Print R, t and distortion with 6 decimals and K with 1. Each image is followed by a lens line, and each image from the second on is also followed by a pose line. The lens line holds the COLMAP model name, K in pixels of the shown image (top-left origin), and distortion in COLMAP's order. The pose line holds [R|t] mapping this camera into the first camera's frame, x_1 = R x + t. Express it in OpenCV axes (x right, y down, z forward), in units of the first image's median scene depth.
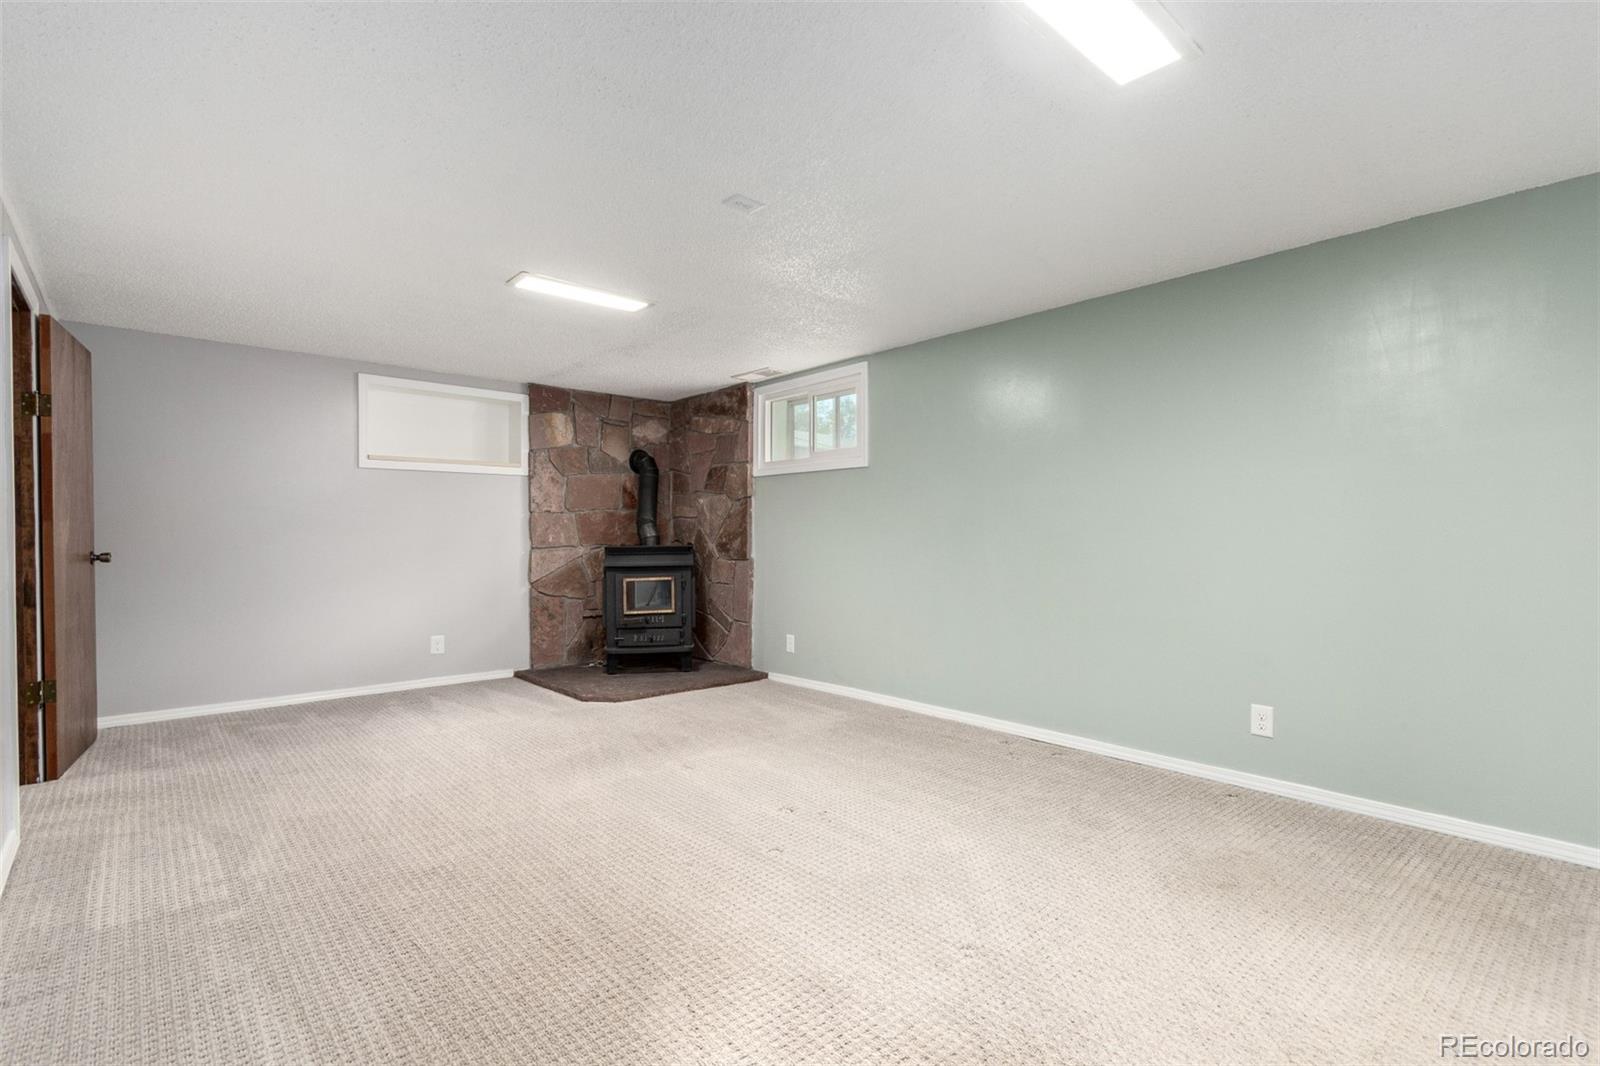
lens RADIAL K [[741.6, 0, 806.1], [0, 741.6, 537.8], [0, 0, 1]] dist [-0.000478, 0.000142]
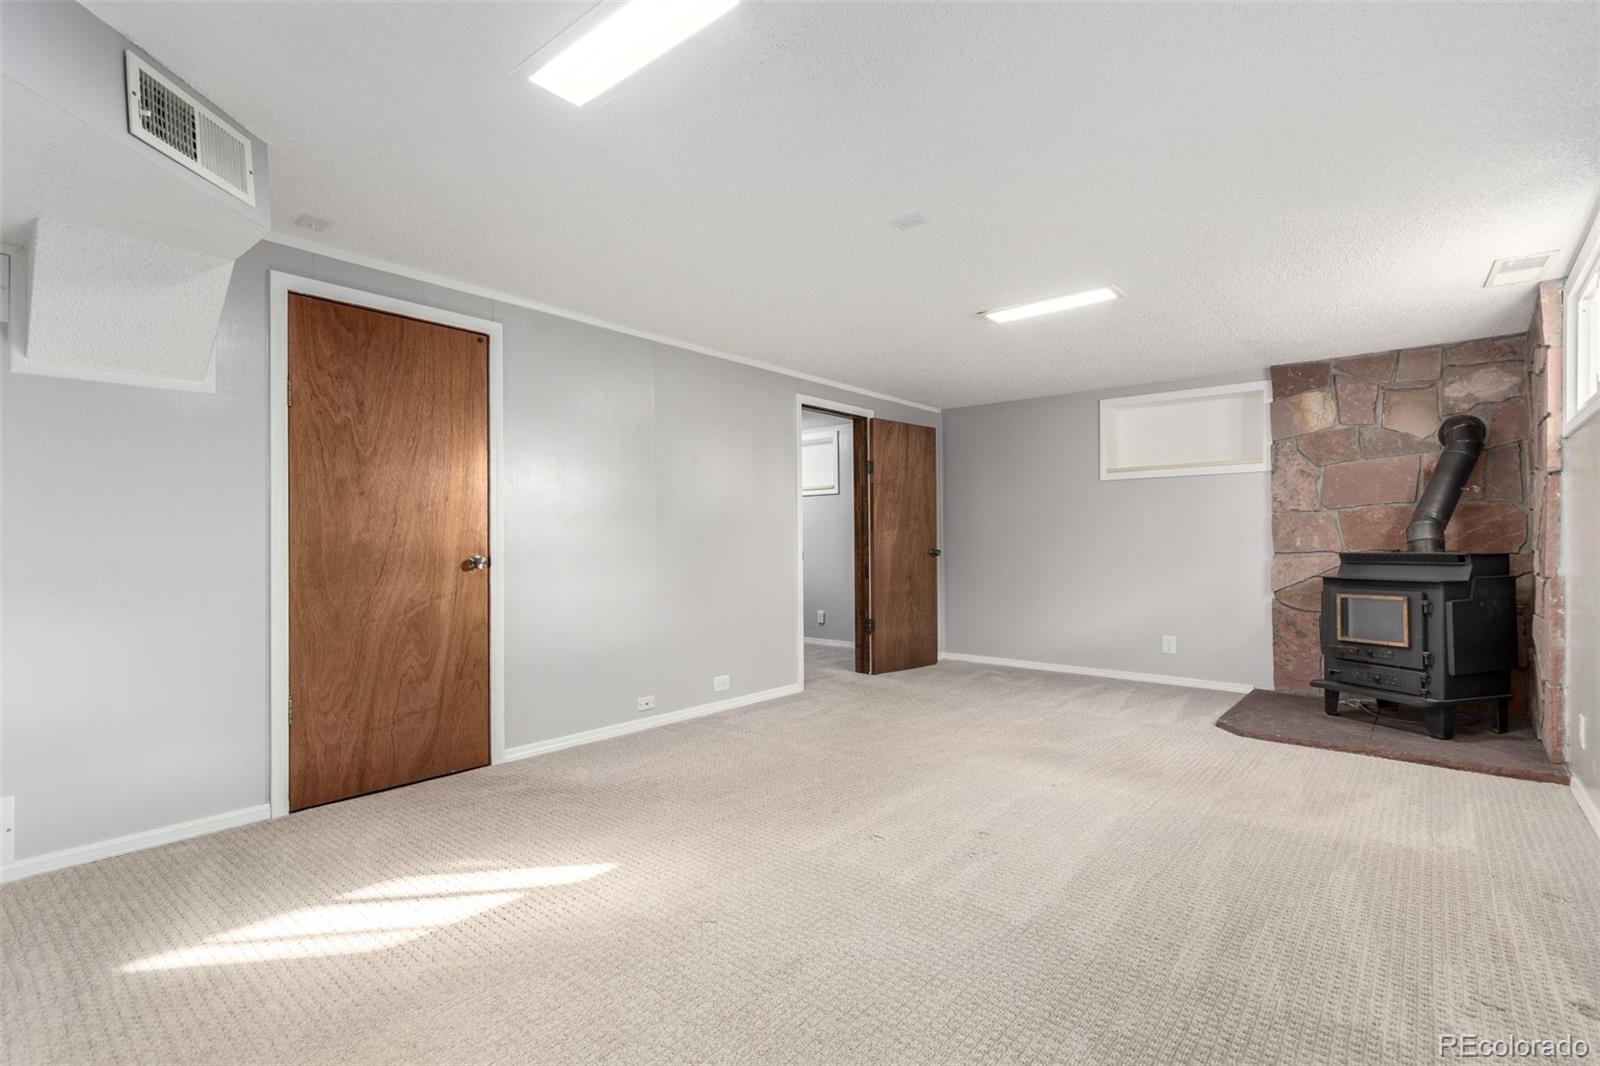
lens RADIAL K [[741.6, 0, 801.6], [0, 741.6, 531.5], [0, 0, 1]] dist [-0.000478, 0.000142]
pose [[0.141092, -0.013441, -0.989905, 0.417286], [-0.003142, 0.999897, -0.014024, 0.002556], [0.989992, 0.005089, 0.141035, 0.318303]]
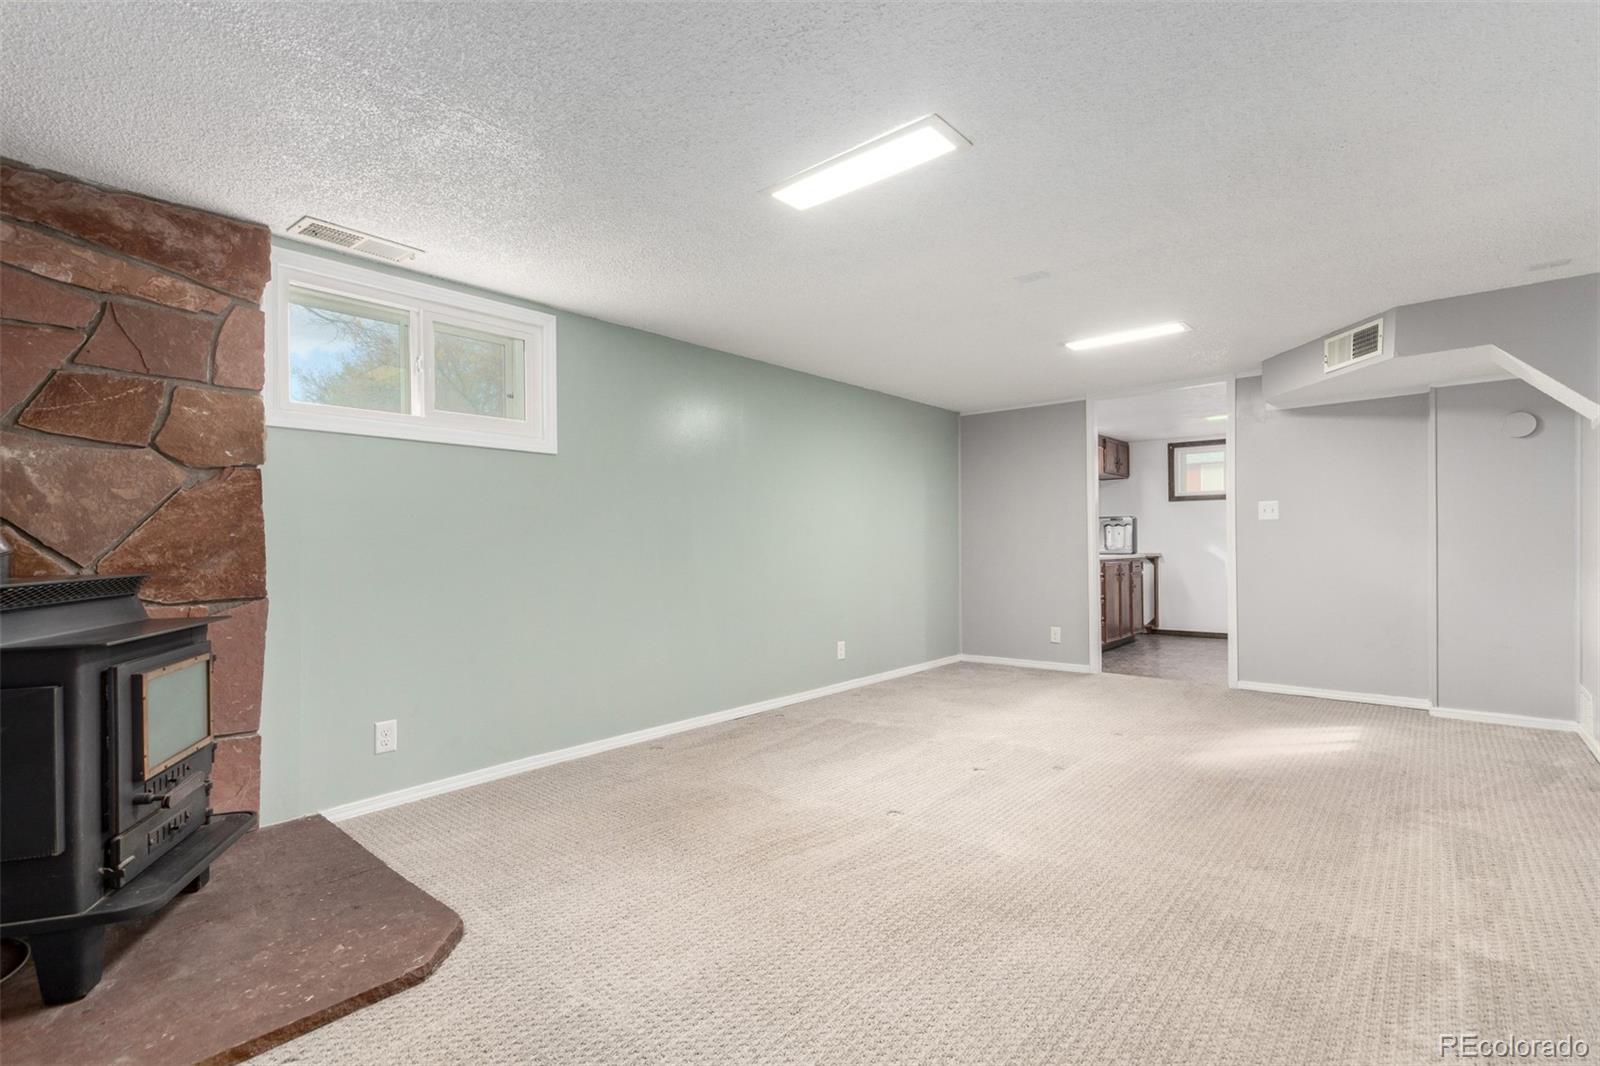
lens RADIAL K [[741.6, 0, 805.7], [0, 741.6, 549.3], [0, 0, 1]] dist [-0.000478, 0.000142]
pose [[-0.134953, 0.005213, 0.990838, -0.584712], [0.023220, 0.999728, -0.002097, 0.007241], [-0.990580, 0.022724, -0.135037, 0.705204]]
